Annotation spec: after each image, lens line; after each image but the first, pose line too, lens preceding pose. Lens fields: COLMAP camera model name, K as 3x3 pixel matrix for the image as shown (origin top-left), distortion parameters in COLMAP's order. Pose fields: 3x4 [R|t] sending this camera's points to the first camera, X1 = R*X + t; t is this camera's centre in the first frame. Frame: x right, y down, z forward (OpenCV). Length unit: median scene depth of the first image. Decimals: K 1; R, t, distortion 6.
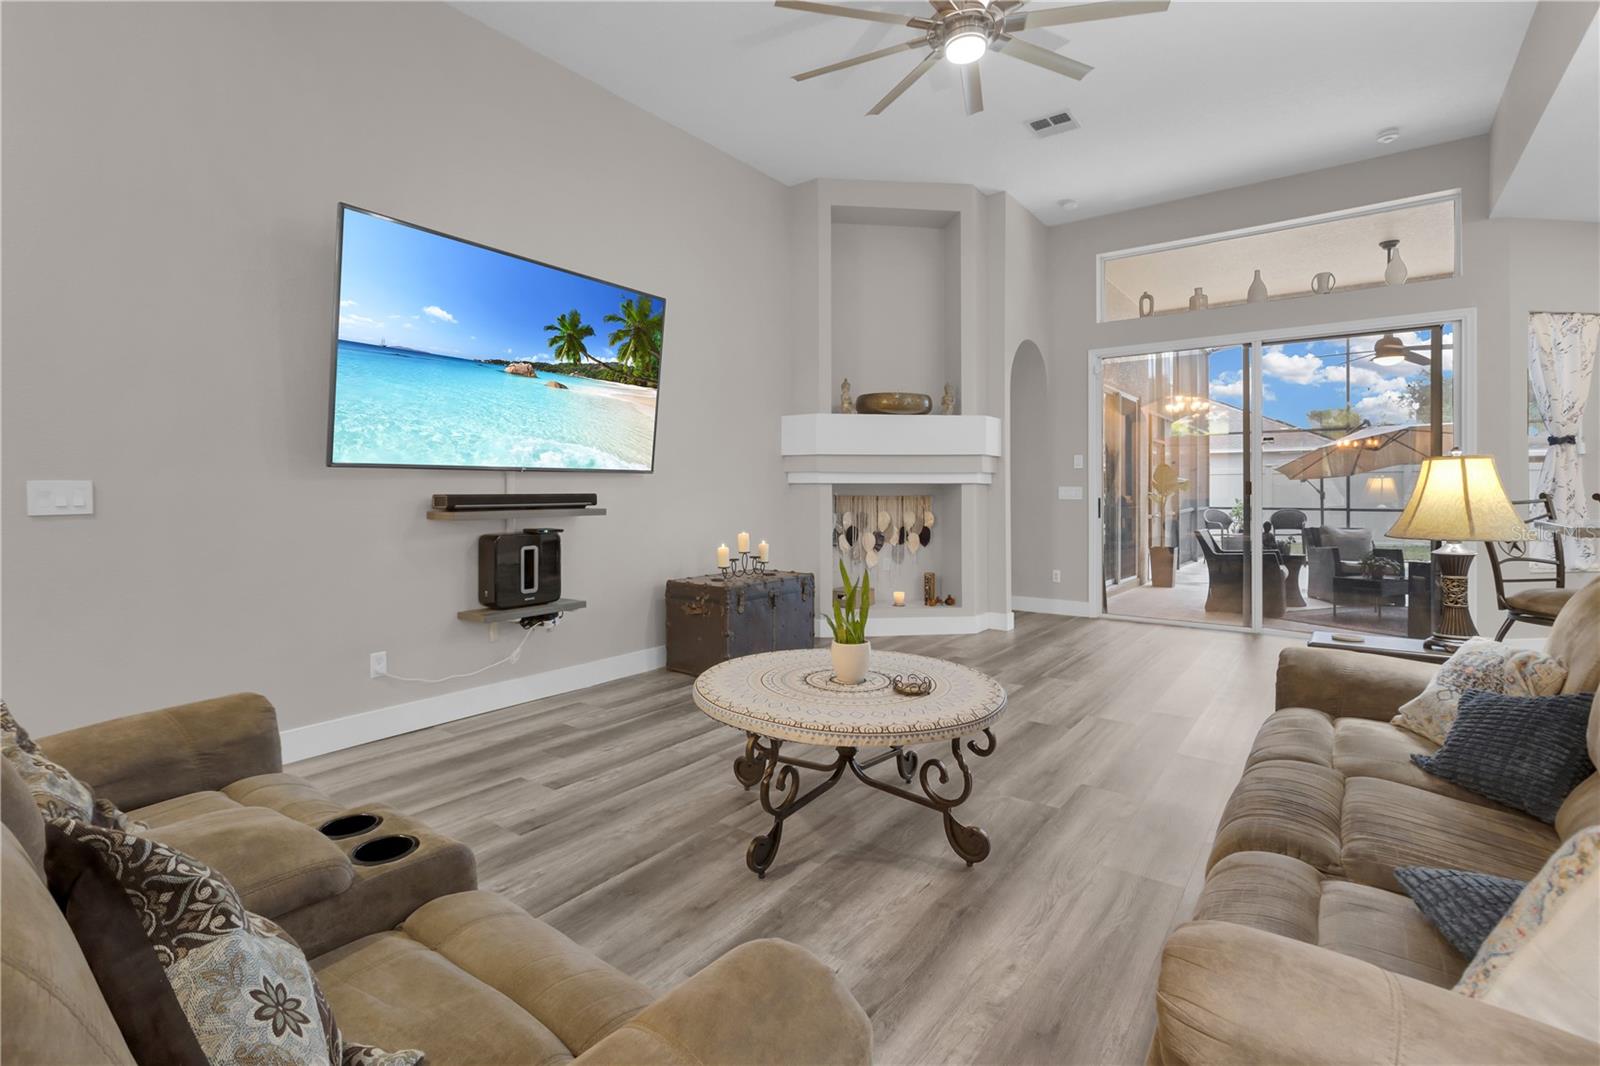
lens RADIAL K [[724.0, 0, 814.2], [0, 724.0, 481.2], [0, 0, 1]] dist [0.002452, -0.001397]
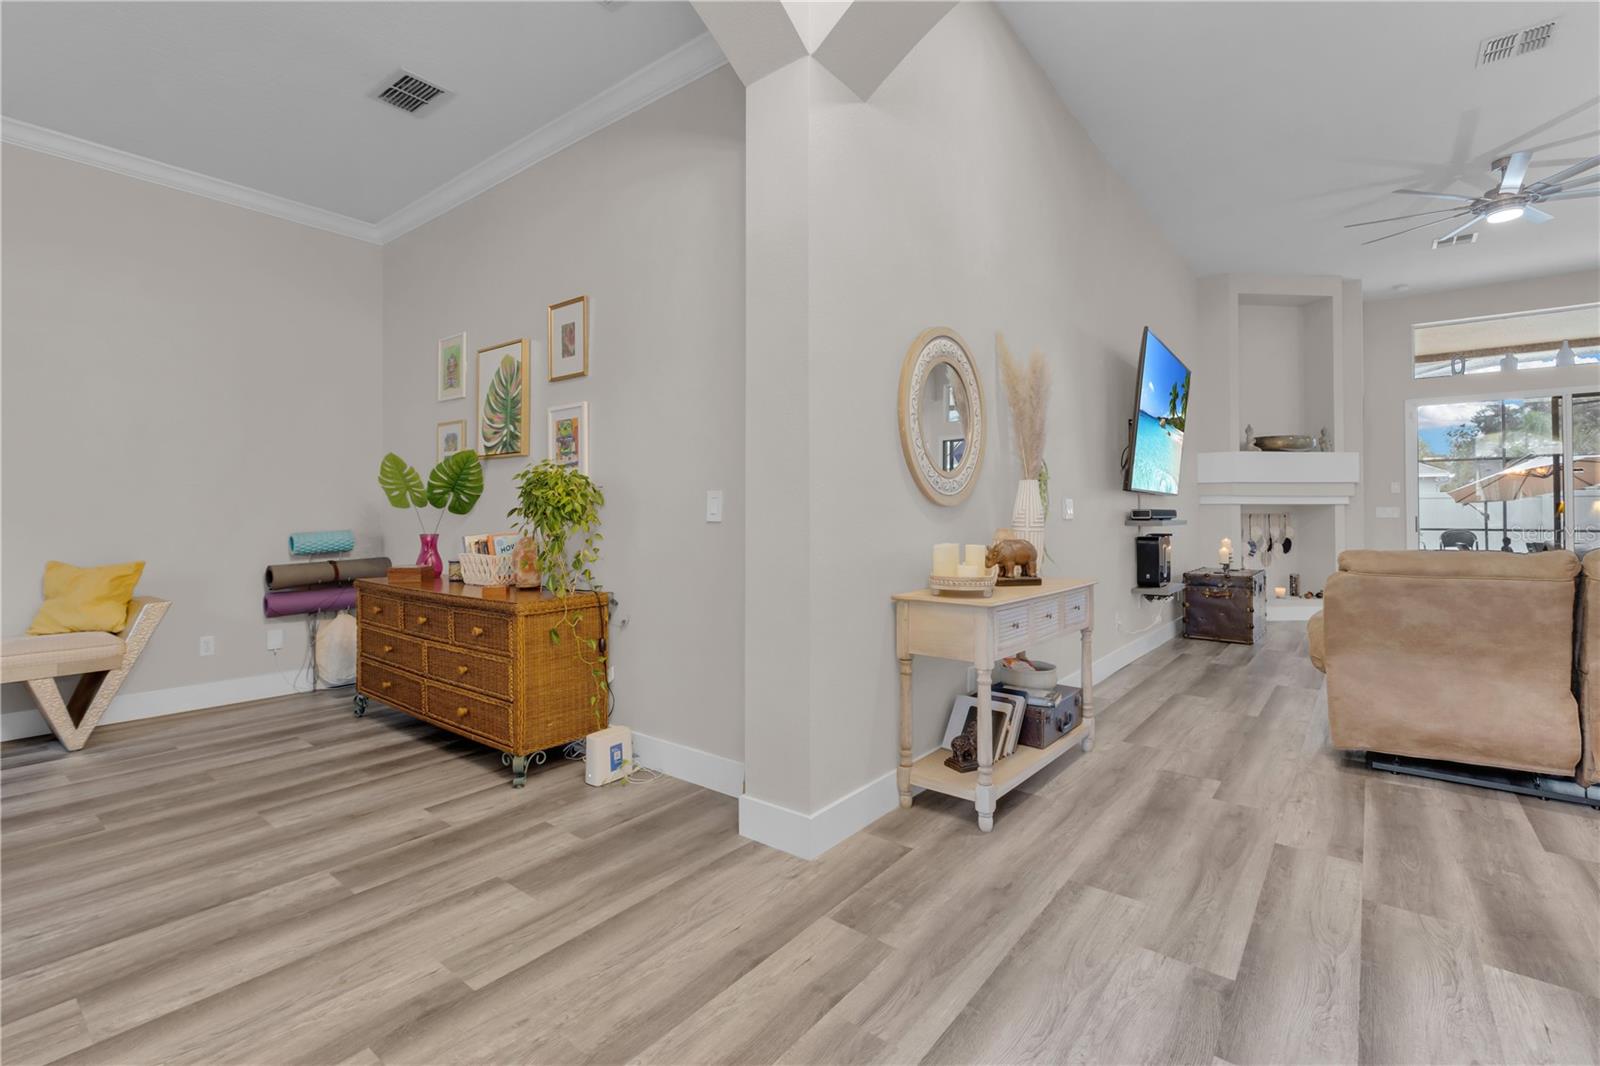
lens RADIAL K [[724.0, 0, 782.4], [0, 724.0, 504.9], [0, 0, 1]] dist [0.002452, -0.001397]
pose [[0.999902, 0.004442, -0.013253, -1.107975], [-0.004447, 0.999990, -0.000342, 0.012961], [0.013251, 0.000400, 0.999912, -0.457771]]
